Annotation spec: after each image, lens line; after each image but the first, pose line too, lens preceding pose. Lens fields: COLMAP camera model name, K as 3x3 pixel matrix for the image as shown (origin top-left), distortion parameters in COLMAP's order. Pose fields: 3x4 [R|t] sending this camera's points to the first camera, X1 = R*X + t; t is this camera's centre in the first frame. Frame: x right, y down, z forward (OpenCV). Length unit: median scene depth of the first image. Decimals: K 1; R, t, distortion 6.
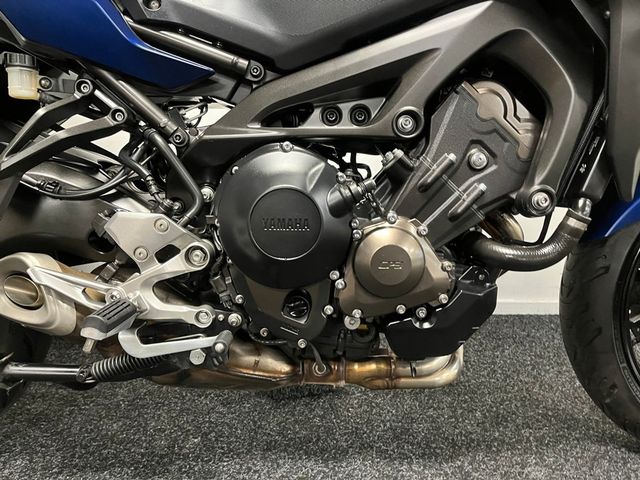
lens RADIAL K [[484.7, 0, 320.0], [0, 484.7, 240.0], [0, 0, 1]] dist [0.027401, -0.008696]
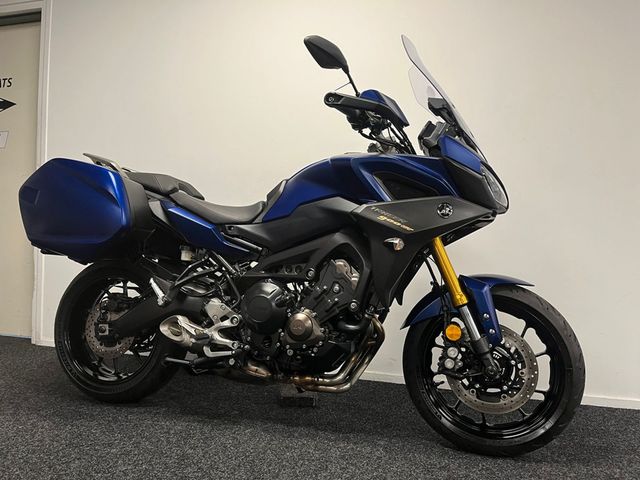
lens RADIAL K [[484.7, 0, 320.0], [0, 484.7, 240.0], [0, 0, 1]] dist [0.027401, -0.008696]
pose [[0.955634, 0.015691, -0.294137, 0.967265], [-0.082340, 0.973001, -0.215612, 0.139729], [0.282813, 0.230265, 0.931126, -1.436959]]
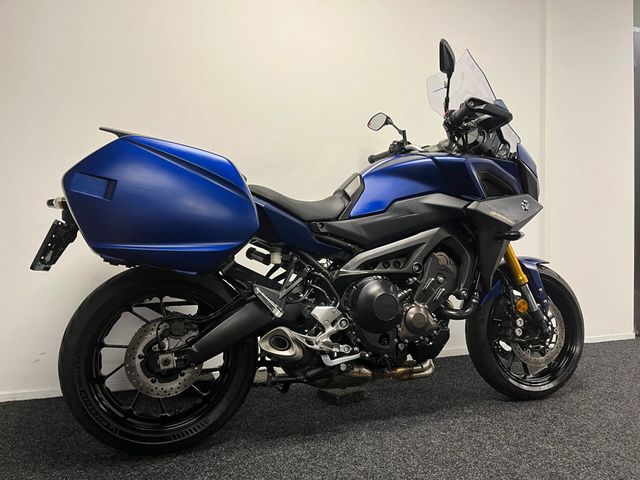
lens RADIAL K [[484.7, 0, 320.0], [0, 484.7, 240.0], [0, 0, 1]] dist [0.027401, -0.008696]
pose [[0.953630, -0.021869, 0.300187, -1.120949], [0.083283, 0.977587, -0.193357, 0.087744], [-0.289230, 0.209392, 0.934078, -1.388423]]
